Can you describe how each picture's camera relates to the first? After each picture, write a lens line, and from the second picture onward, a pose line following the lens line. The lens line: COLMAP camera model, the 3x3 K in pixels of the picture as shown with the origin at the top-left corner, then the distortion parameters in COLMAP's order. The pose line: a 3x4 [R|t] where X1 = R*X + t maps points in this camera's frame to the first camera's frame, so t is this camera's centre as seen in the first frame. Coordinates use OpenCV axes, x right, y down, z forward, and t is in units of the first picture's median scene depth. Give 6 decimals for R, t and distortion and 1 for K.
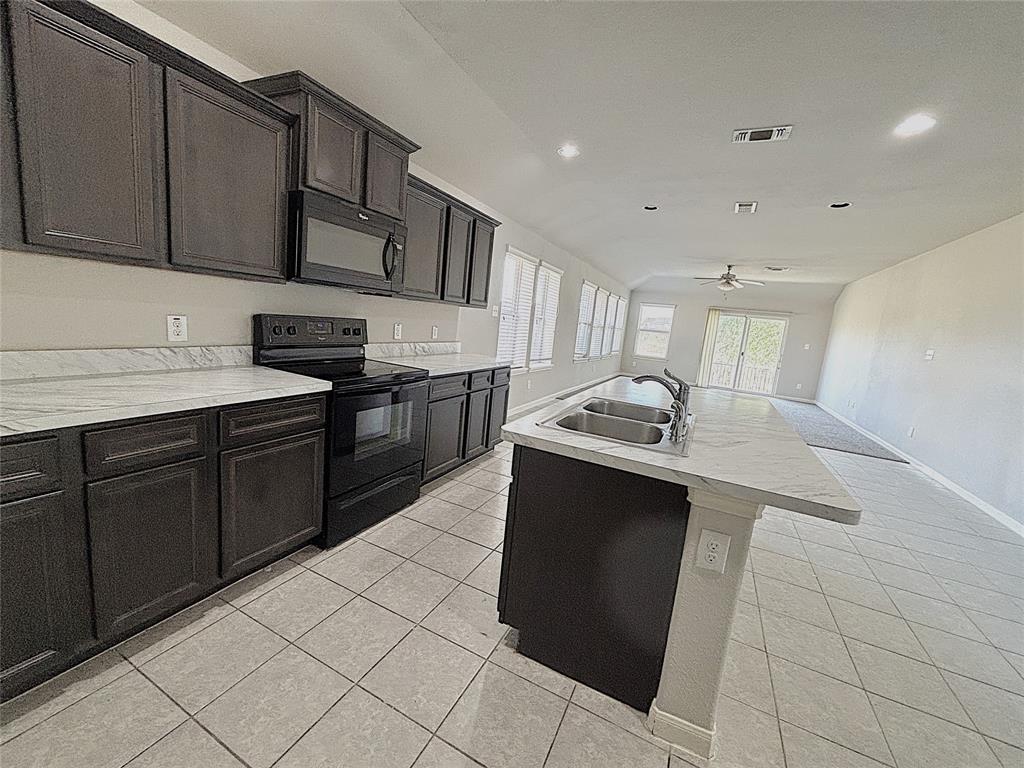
lens RADIAL K [[412.2, 0, 512.0], [0, 412.2, 384.0], [0, 0, 1]] dist [0.000949, 0.000007]
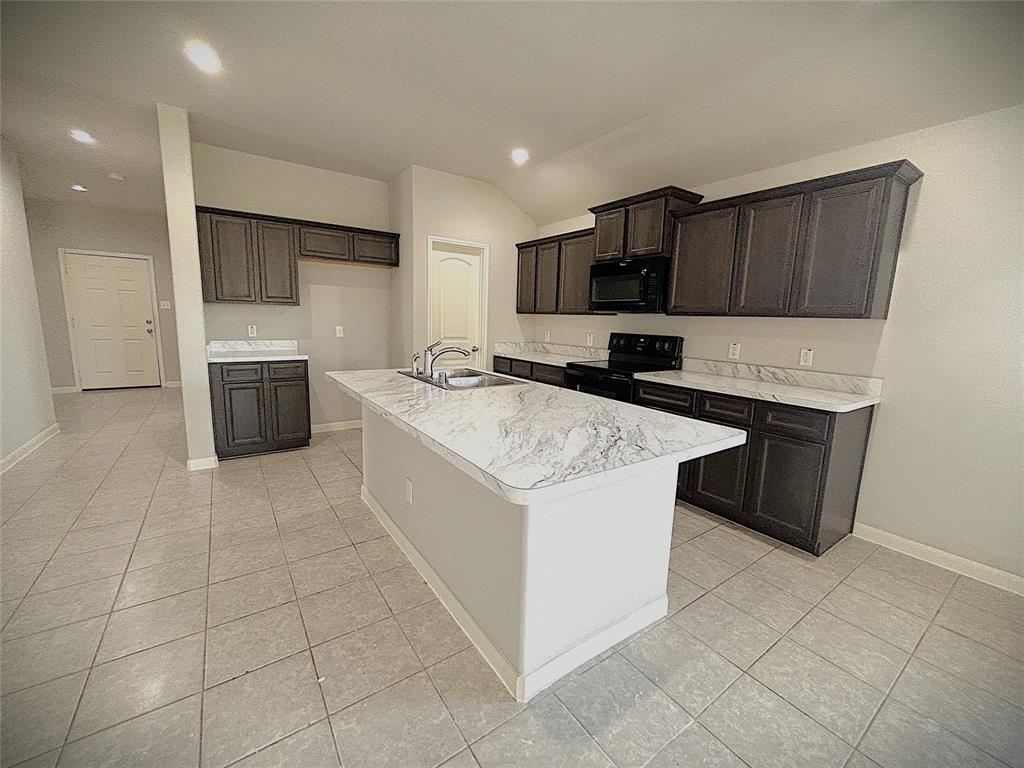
lens RADIAL K [[412.2, 0, 512.0], [0, 412.2, 384.0], [0, 0, 1]] dist [0.000949, 0.000007]
pose [[-0.476511, 0.029655, -0.878668, 0.800271], [-0.213553, 0.965594, 0.148401, -0.084401], [0.852838, 0.258357, -0.453783, 0.999497]]
